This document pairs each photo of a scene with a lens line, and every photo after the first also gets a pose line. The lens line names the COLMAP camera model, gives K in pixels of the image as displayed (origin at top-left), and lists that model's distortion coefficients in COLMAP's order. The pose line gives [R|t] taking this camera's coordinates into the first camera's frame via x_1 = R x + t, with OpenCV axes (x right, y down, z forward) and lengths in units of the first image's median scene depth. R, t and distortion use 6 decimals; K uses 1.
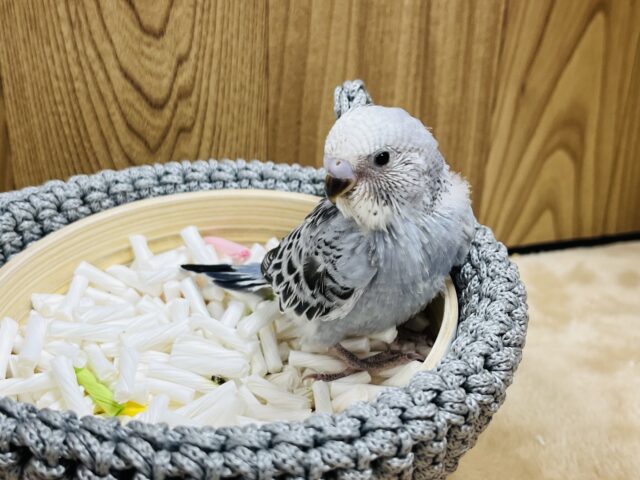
lens RADIAL K [[889.9, 0, 320.0], [0, 889.9, 240.0], [0, 0, 1]] dist [0.105385, -0.627017]
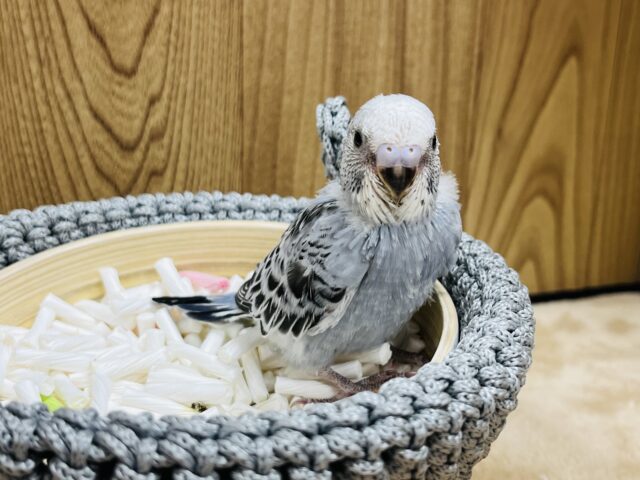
lens RADIAL K [[894.0, 0, 320.0], [0, 894.0, 240.0], [0, 0, 1]] dist [0.039919, -0.386683]
pose [[0.998688, -0.018403, 0.047787, -0.026469], [0.024740, 0.990455, -0.135595, 0.096227], [-0.044835, 0.136599, 0.989611, 0.055672]]
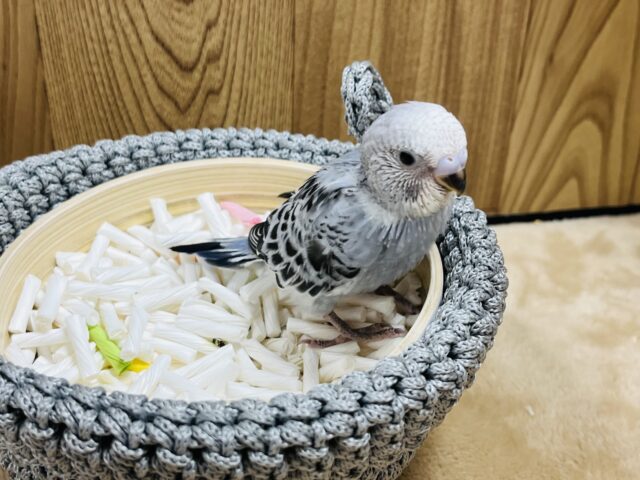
lens RADIAL K [[889.9, 0, 320.0], [0, 889.9, 240.0], [0, 0, 1]] dist [0.105385, -0.627017]
pose [[0.995461, 0.047925, -0.082227, 0.076917], [-0.040436, 0.995081, 0.090437, -0.058981], [0.086156, -0.086701, 0.992502, -0.043129]]
